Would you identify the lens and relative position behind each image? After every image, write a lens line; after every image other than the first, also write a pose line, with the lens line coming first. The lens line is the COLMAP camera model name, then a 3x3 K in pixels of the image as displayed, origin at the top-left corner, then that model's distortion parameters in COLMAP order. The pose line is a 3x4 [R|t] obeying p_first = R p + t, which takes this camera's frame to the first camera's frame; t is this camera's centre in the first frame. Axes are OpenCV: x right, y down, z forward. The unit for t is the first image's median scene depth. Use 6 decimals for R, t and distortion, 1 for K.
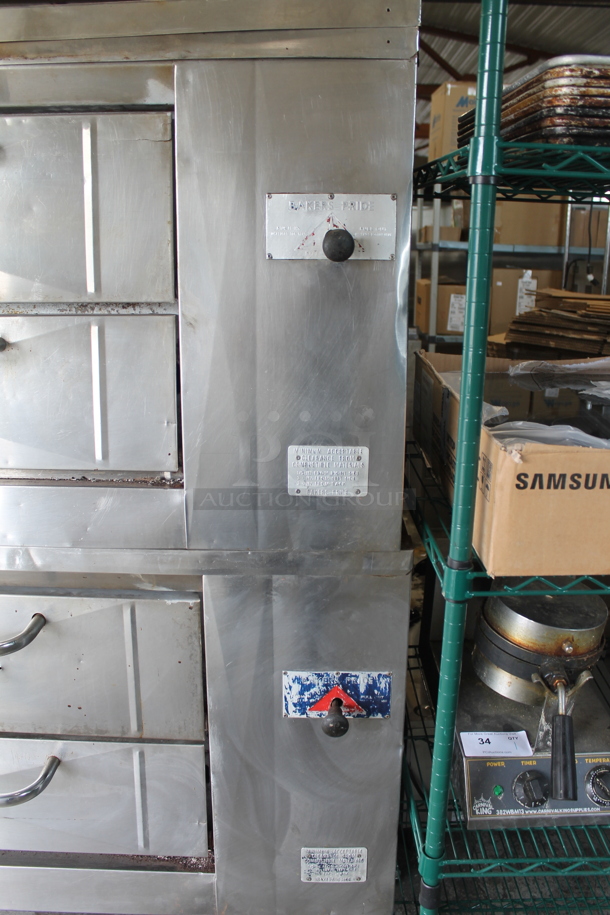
lens RADIAL K [[787.3, 0, 305.0], [0, 787.3, 457.5], [0, 0, 1]] dist [-0.169724, 0.145747]
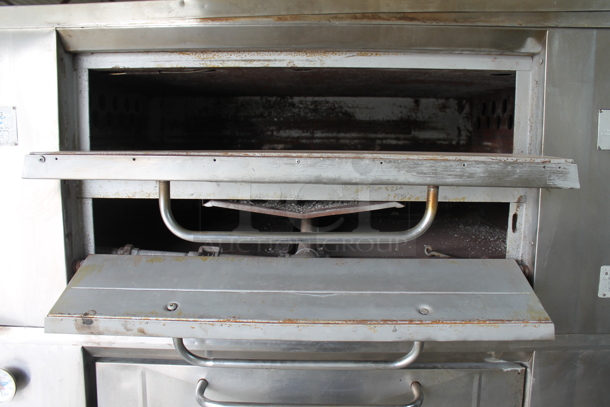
lens RADIAL K [[524.9, 0, 305.0], [0, 524.9, 203.5], [0, 0, 1]] dist [-0.169724, 0.145747]
pose [[0.999998, -0.001964, -0.000033, -0.558073], [0.001944, 0.991896, -0.127034, -0.011053], [0.000282, 0.127033, 0.991898, -0.017069]]
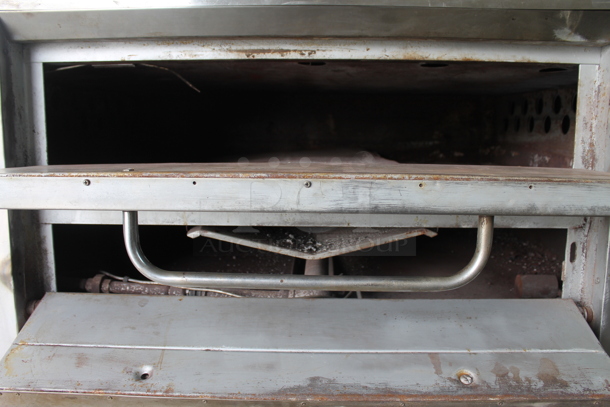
lens RADIAL K [[496.0, 0, 305.0], [0, 496.0, 203.5], [0, 0, 1]] dist [-0.152262, 0.119761]
pose [[0.999640, 0.001351, -0.026798, -0.552489], [-0.003881, 0.995512, -0.094556, -0.093253], [0.026550, 0.094626, 0.995159, 0.179797]]
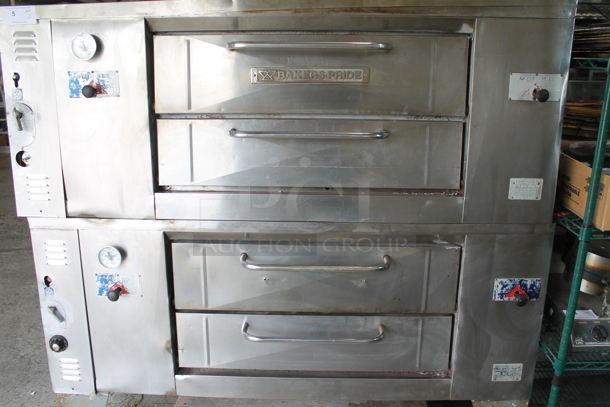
lens RADIAL K [[524.9, 0, 305.0], [0, 524.9, 203.5], [0, 0, 1]] dist [-0.169724, 0.145747]
pose [[0.999875, 0.000226, -0.015833, -0.556462], [-0.000229, 1.000000, -0.000200, 0.055951], [0.015833, 0.000203, 0.999875, -0.498213]]
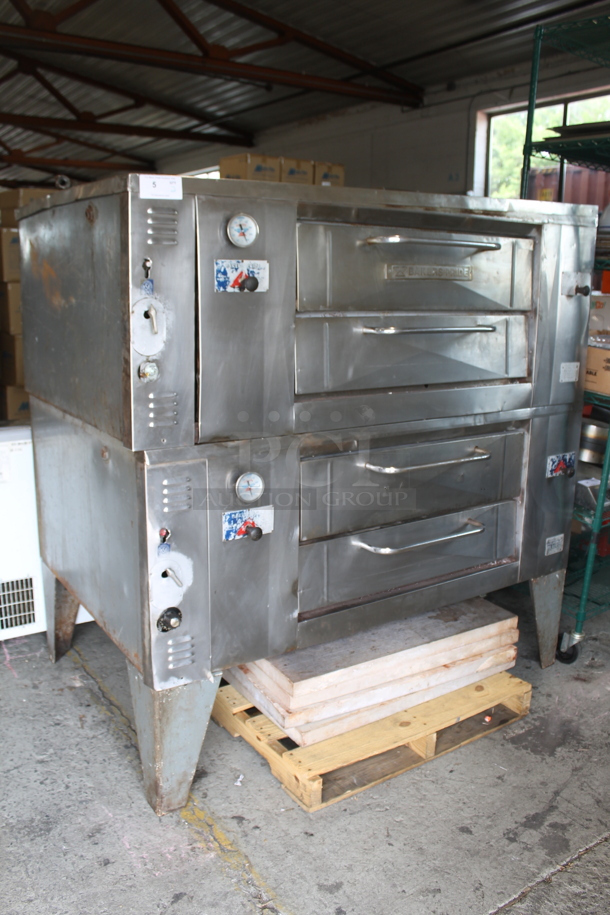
lens RADIAL K [[787.3, 0, 305.0], [0, 787.3, 457.5], [0, 0, 1]] dist [-0.169724, 0.145747]
pose [[0.825921, -0.122434, 0.550331, -2.041864], [0.134169, 0.990775, 0.019064, 0.124022], [-0.547588, 0.058092, 0.834729, -0.653095]]
